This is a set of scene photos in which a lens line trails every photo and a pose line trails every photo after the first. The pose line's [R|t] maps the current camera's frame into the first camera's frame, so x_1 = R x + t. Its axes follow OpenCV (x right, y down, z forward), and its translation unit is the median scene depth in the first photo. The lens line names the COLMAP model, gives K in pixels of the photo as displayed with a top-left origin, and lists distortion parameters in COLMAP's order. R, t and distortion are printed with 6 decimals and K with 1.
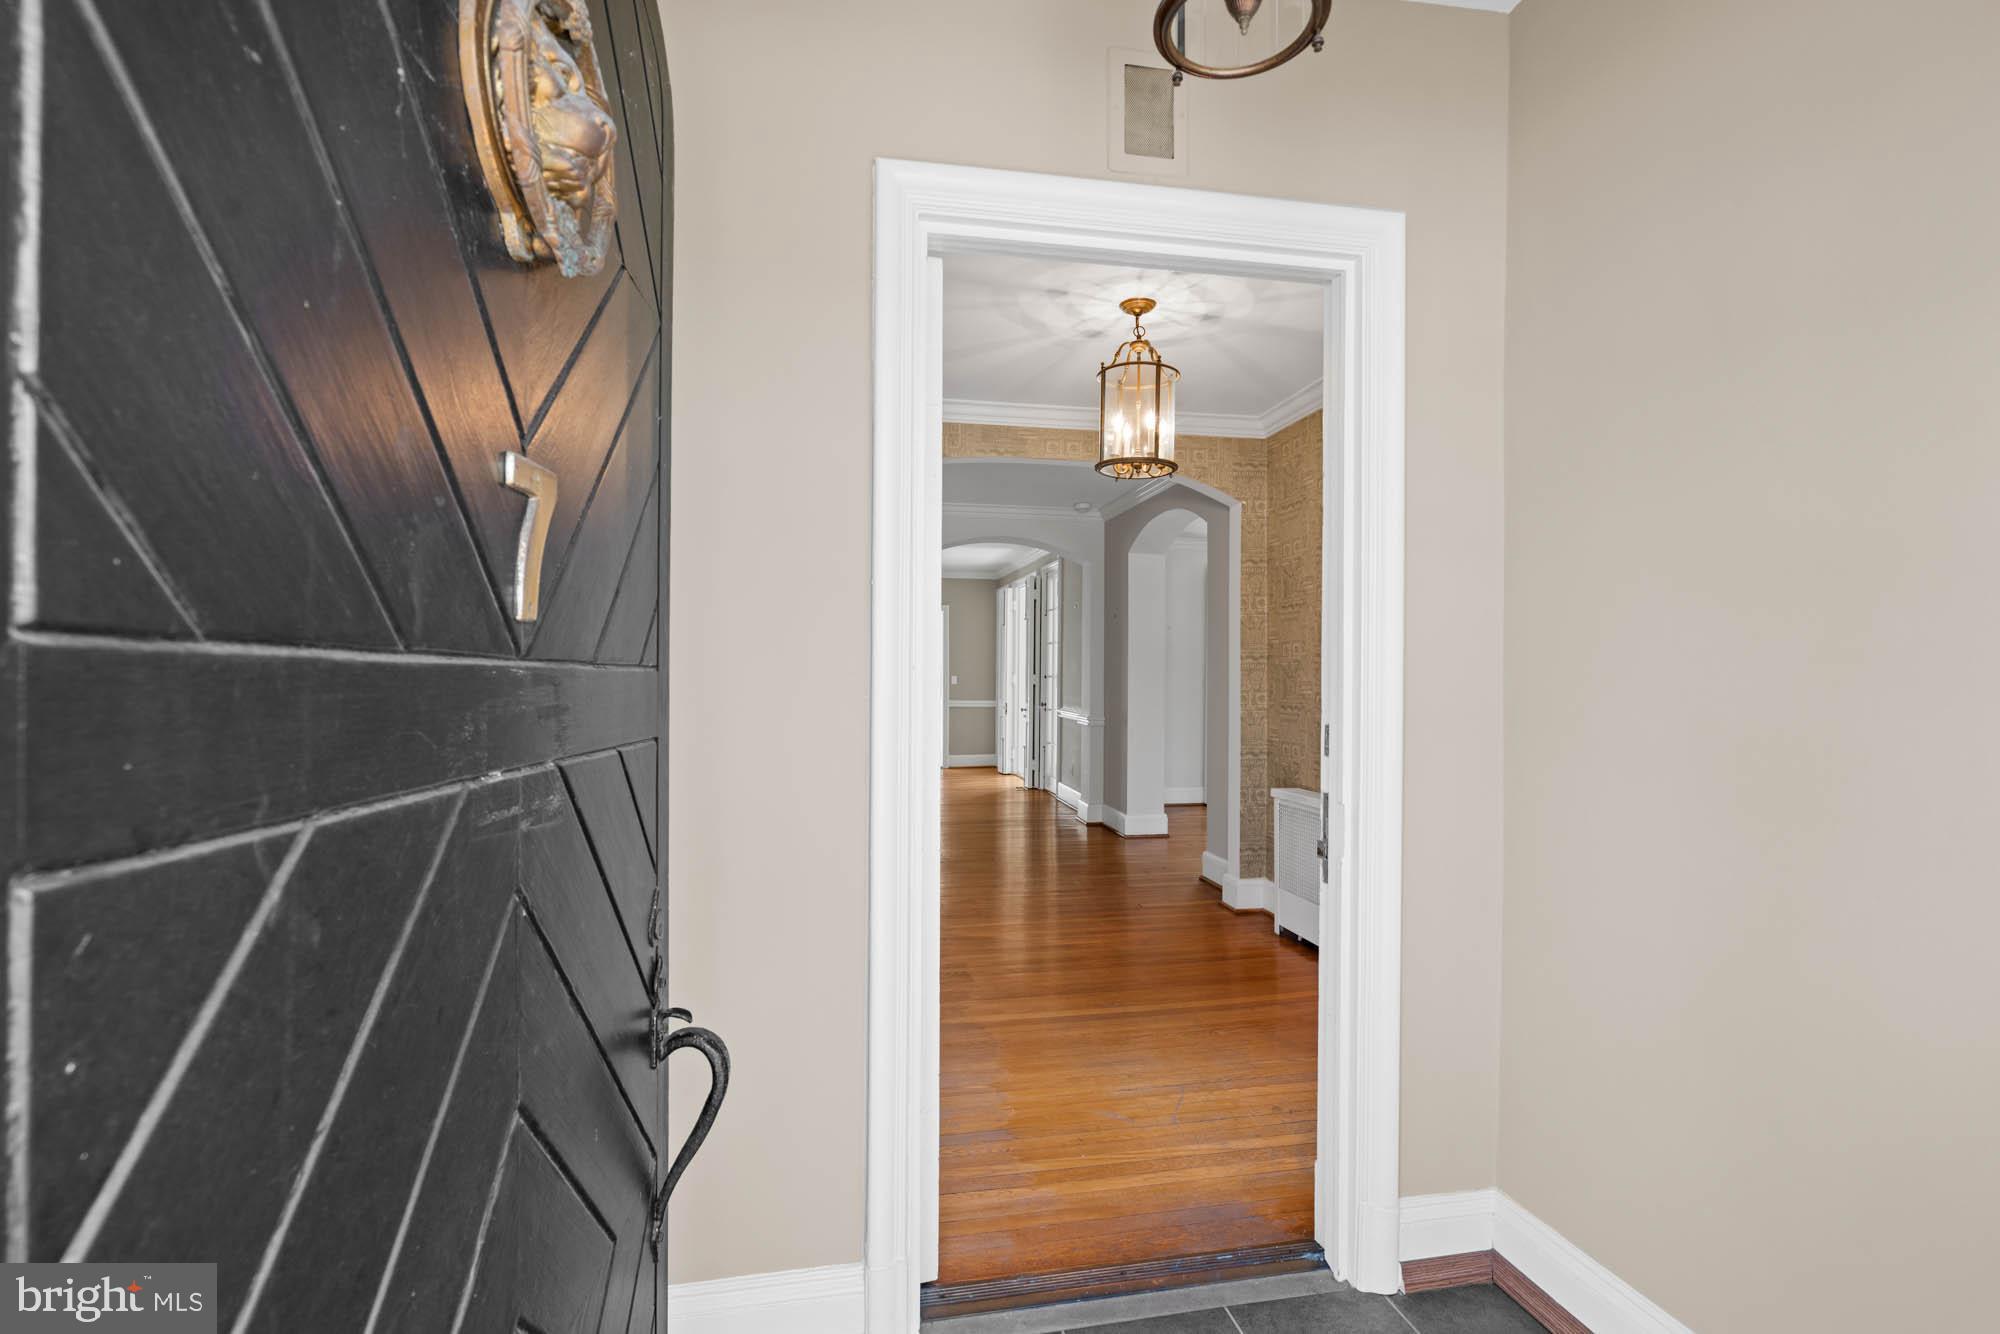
lens RADIAL K [[911.4, 0, 981.1], [0, 911.4, 677.0], [0, 0, 1]] dist [-0.009795, 0.000333]
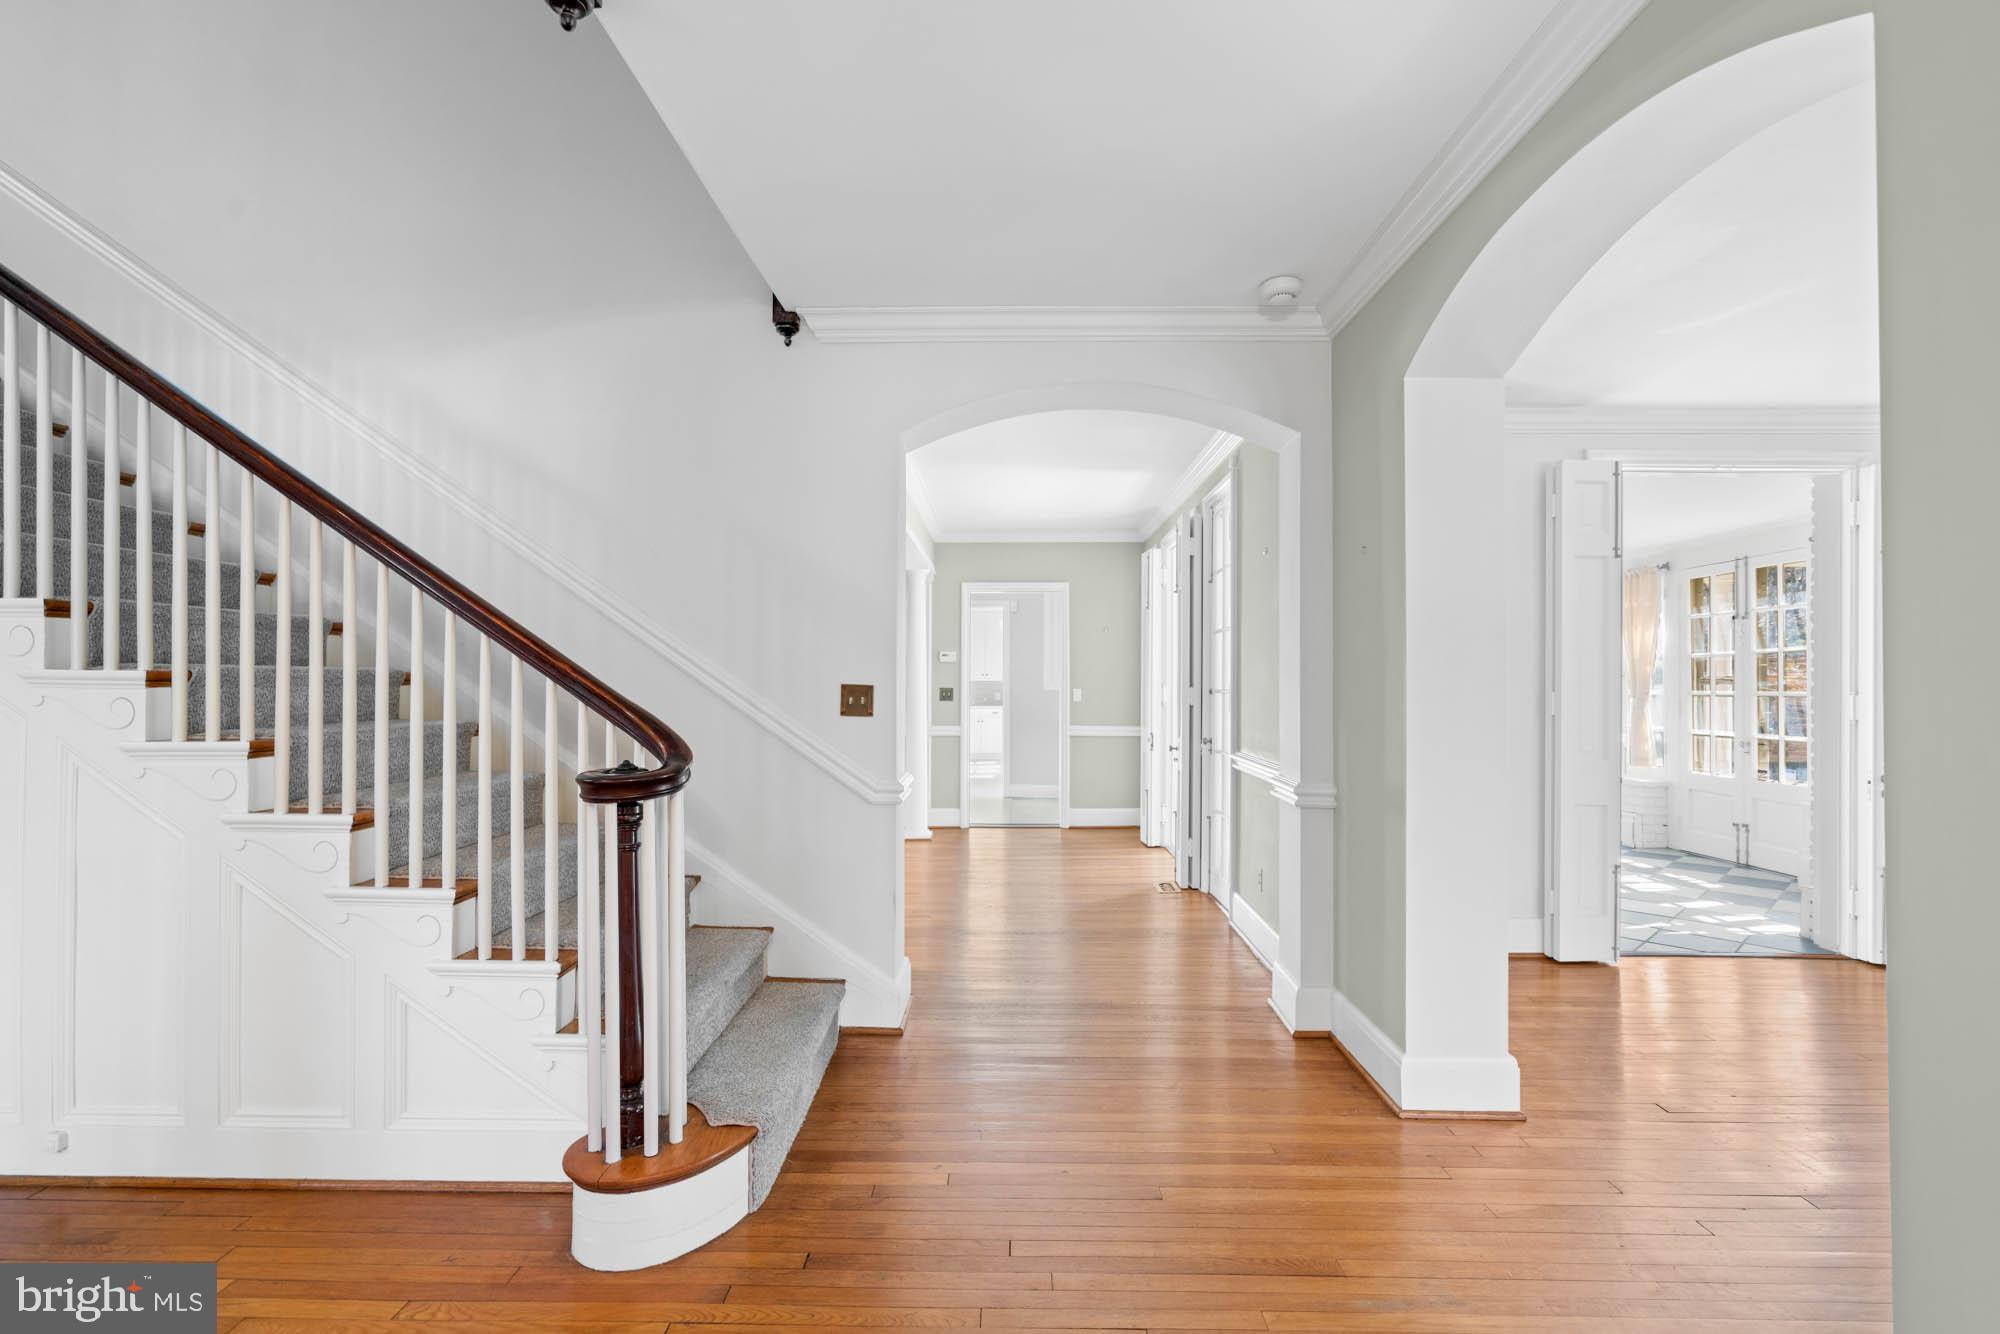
lens RADIAL K [[916.7, 0, 994.8], [0, 916.7, 661.8], [0, 0, 1]] dist [0.002561, 0.000198]
pose [[0.982761, -0.003997, -0.184840, 0.057867], [-0.001064, 0.999628, -0.027271, -0.004021], [0.184880, 0.026997, 0.982390, 0.546560]]
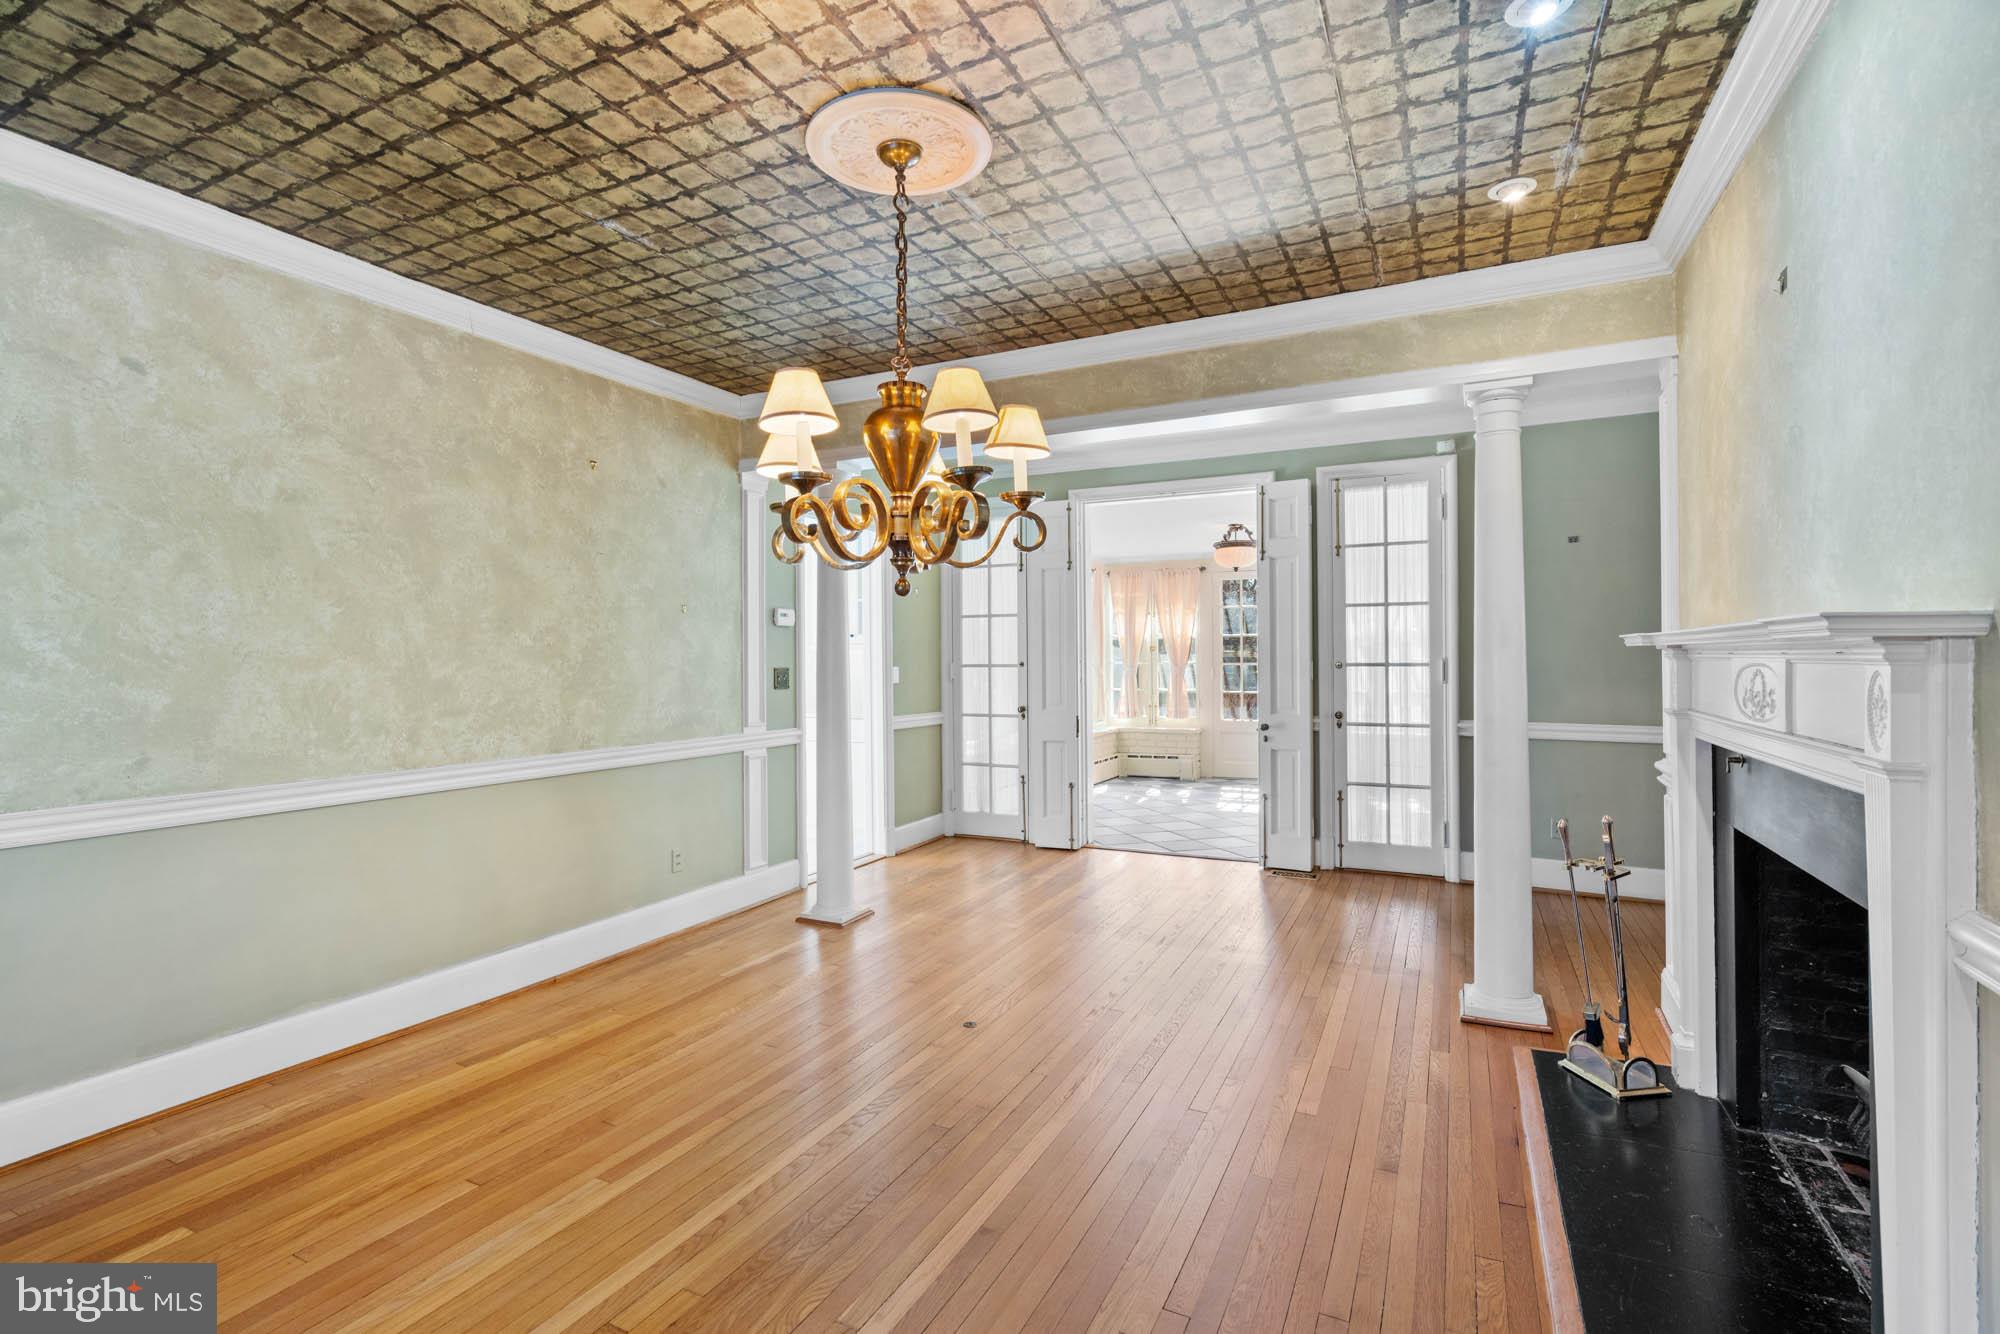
lens RADIAL K [[916.7, 0, 994.8], [0, 916.7, 661.8], [0, 0, 1]] dist [0.002561, 0.000198]
pose [[0.595659, -0.005844, 0.803216, -0.662136], [0.008180, 0.999966, 0.001209, -0.006908], [-0.803196, 0.005850, 0.595687, 1.078242]]
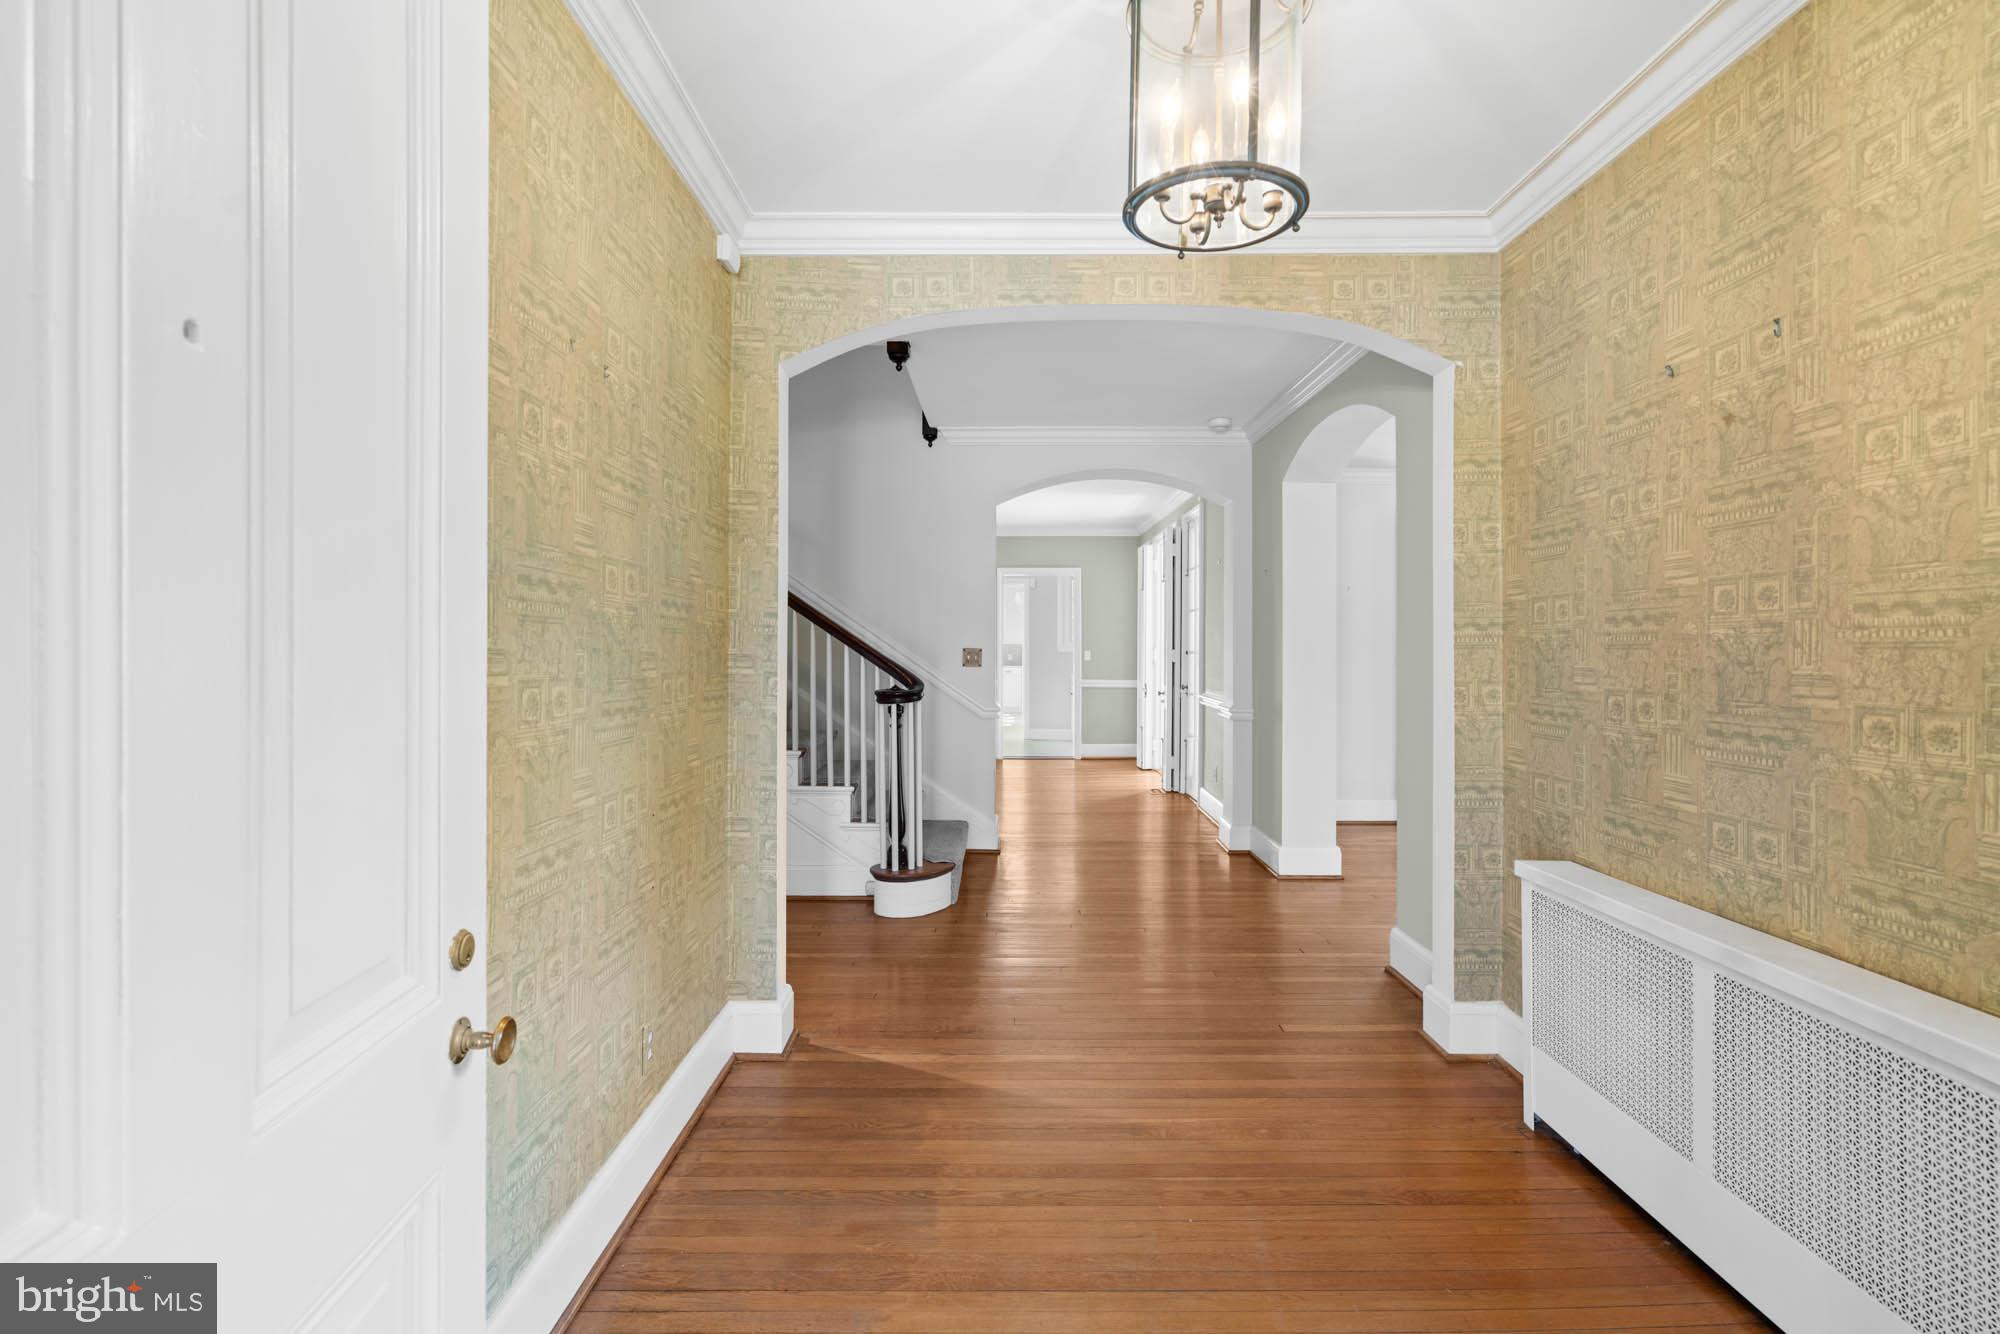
lens RADIAL K [[920.3, 0, 988.8], [0, 920.3, 642.1], [0, 0, 1]] dist [0.000672, 0.000166]
pose [[0.983030, -0.001577, -0.183438, 0.062295], [0.000088, 0.999967, -0.008125, -0.003760], [0.183445, 0.007971, 0.982998, 0.227618]]
